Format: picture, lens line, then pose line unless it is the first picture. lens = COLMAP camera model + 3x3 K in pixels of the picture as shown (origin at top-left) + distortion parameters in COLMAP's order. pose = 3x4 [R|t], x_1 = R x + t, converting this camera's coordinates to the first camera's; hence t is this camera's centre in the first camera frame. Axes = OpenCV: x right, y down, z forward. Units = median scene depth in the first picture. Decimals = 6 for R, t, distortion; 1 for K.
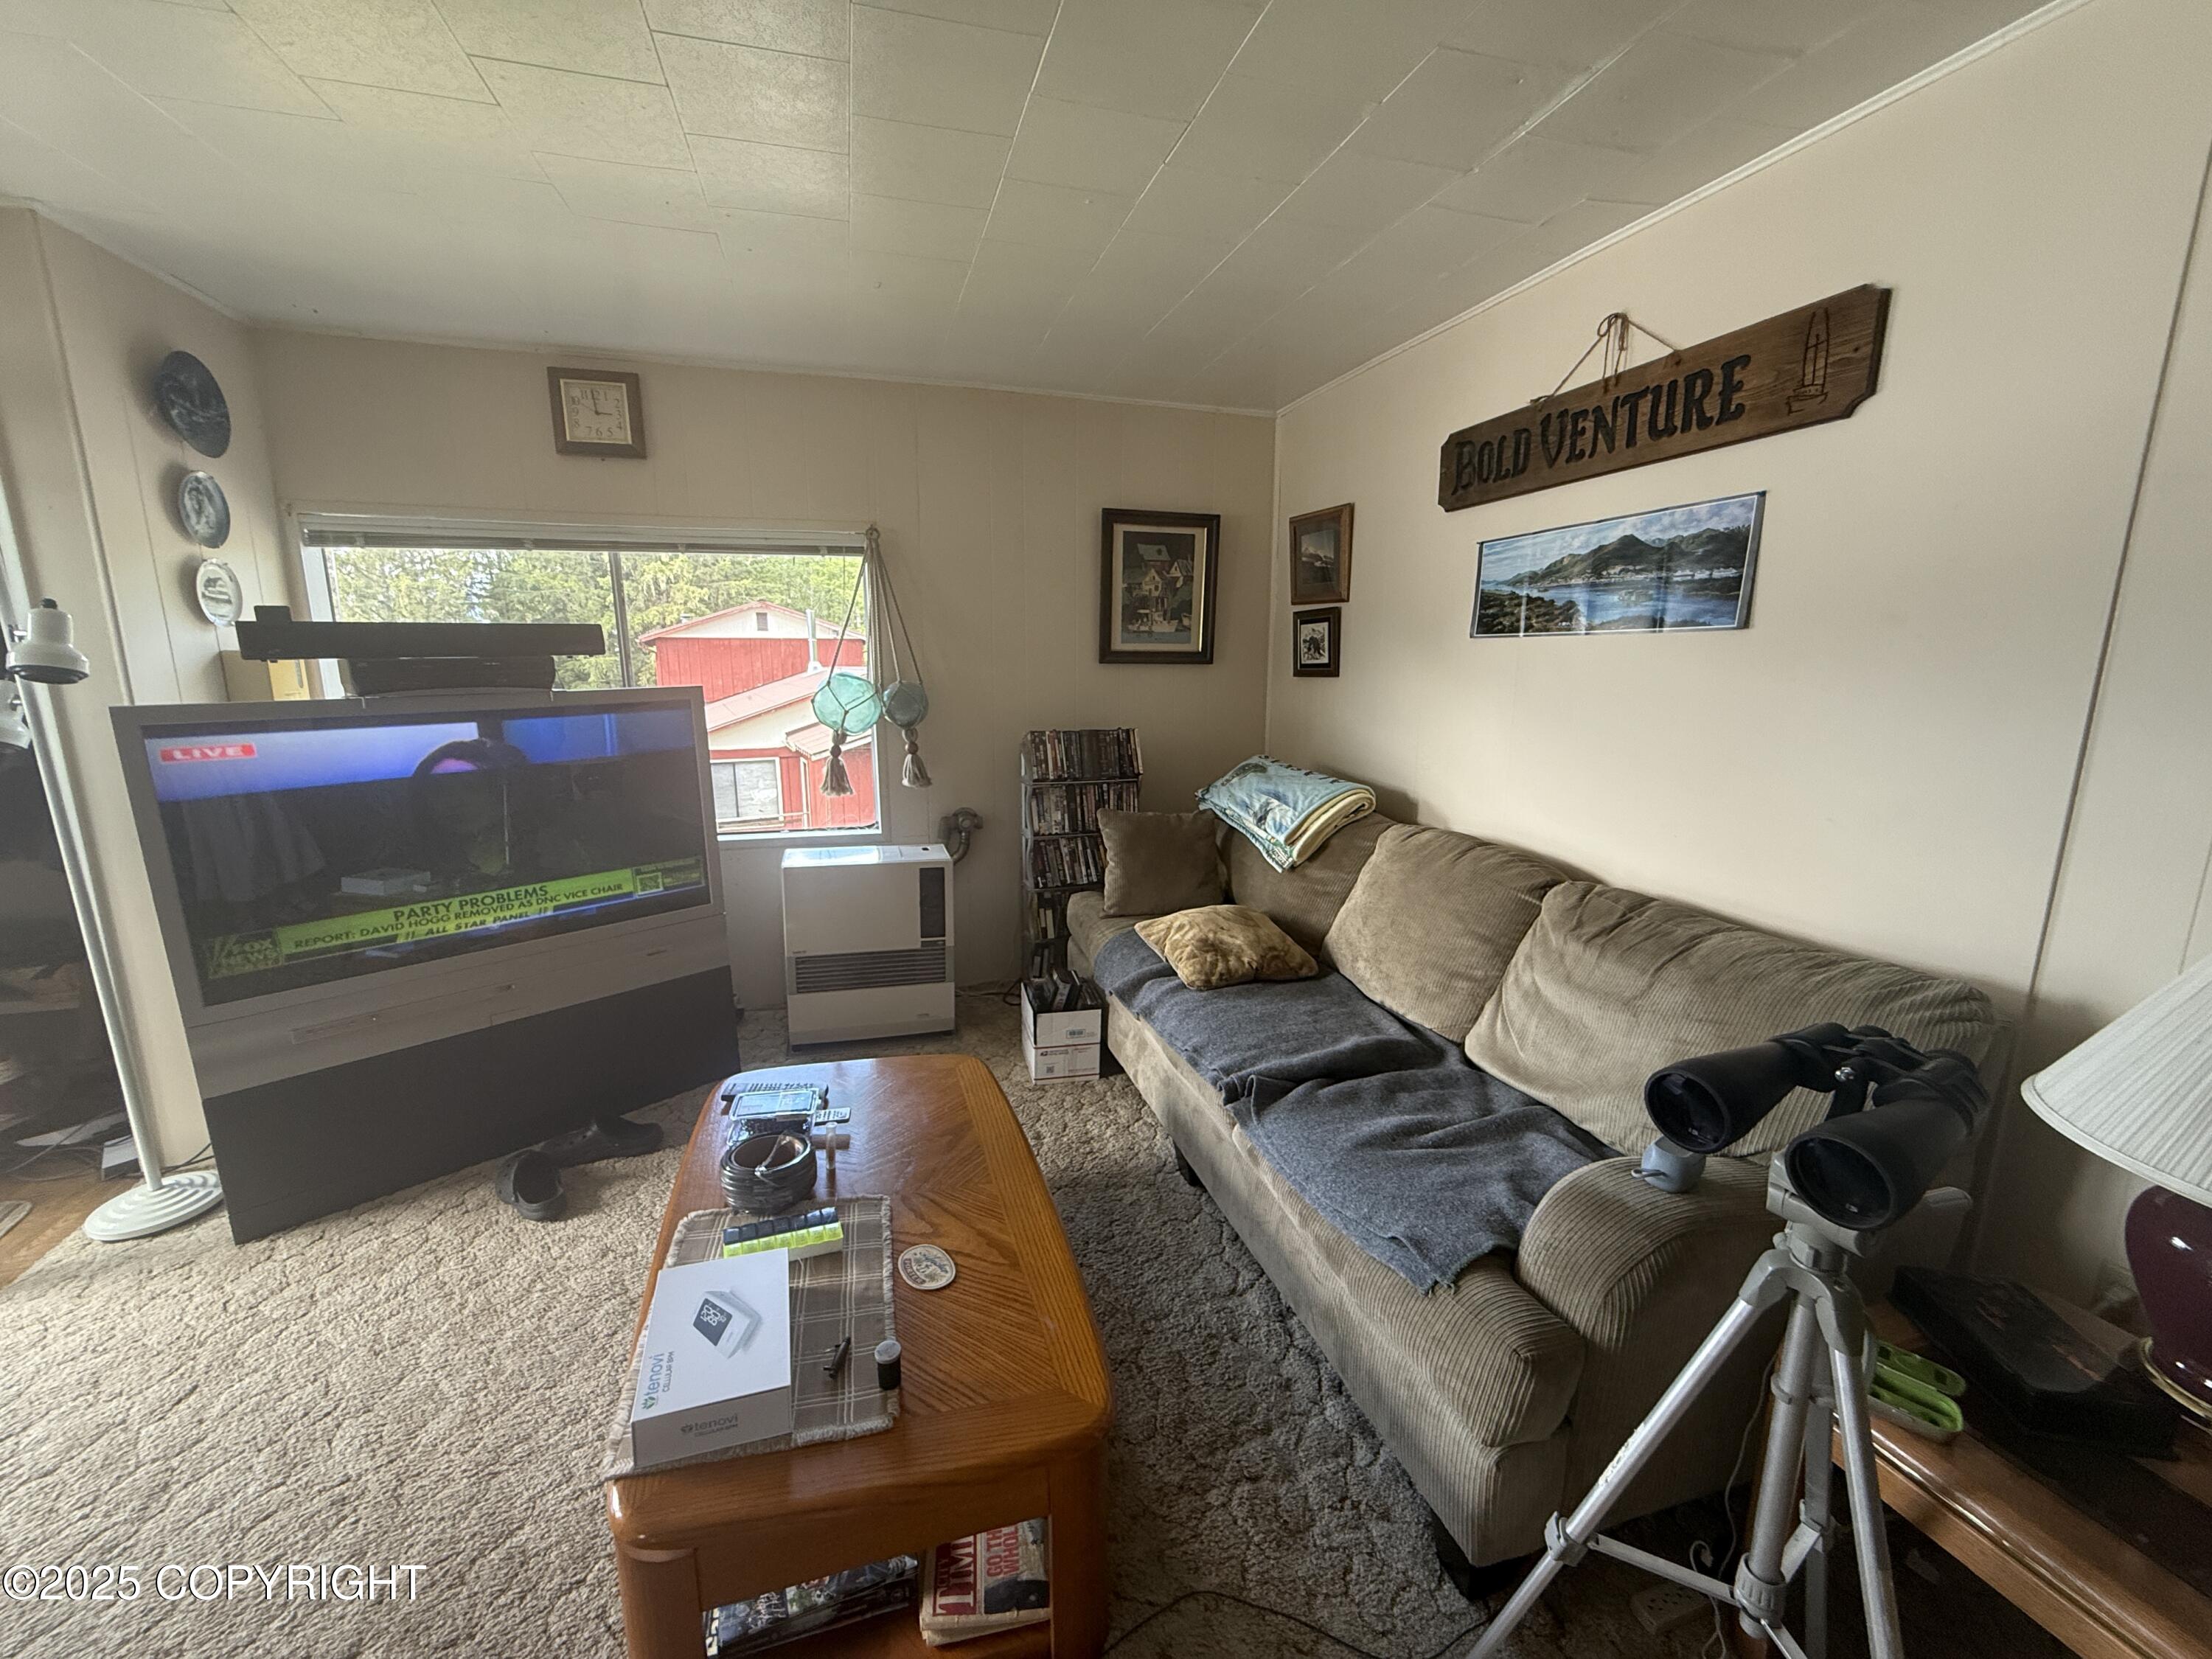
lens RADIAL K [[886.7, 0, 1097.2], [0, 886.7, 829.7], [0, 0, 1]] dist [0.000330, -0.000160]
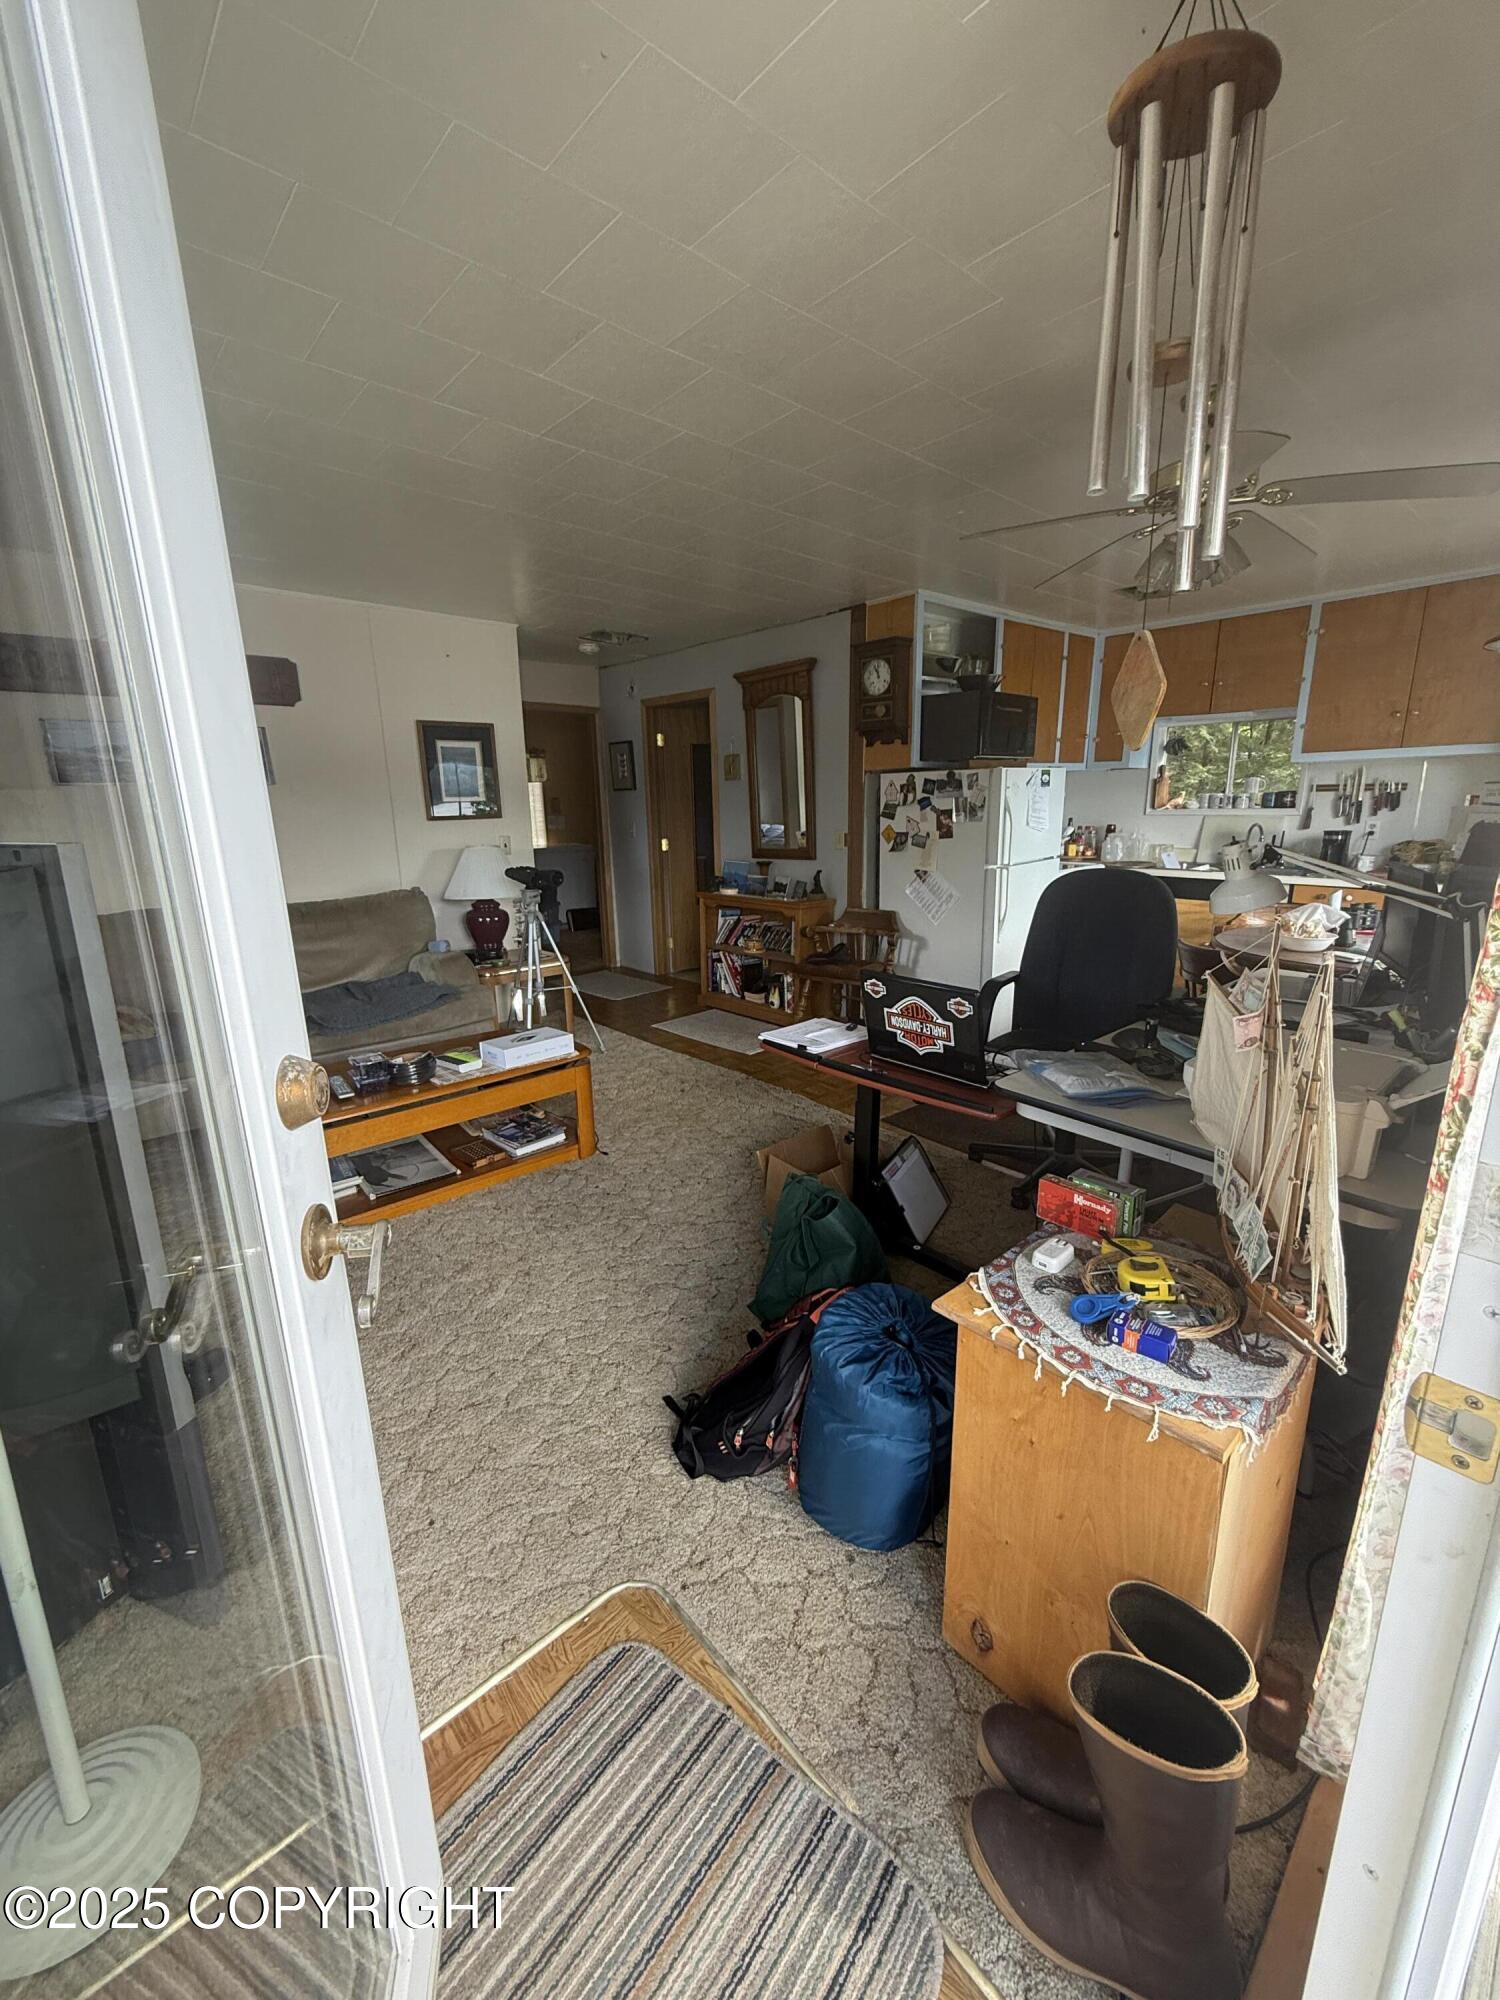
lens RADIAL K [[798.6, 0, 751.1], [0, 798.6, 993.4], [0, 0, 1]] dist [-0.000873, 0.000464]
pose [[-0.428684, -0.204076, 0.880104, -1.334010], [0.192311, 0.931217, 0.309599, -0.086483], [-0.882749, 0.301974, -0.359952, 0.583141]]
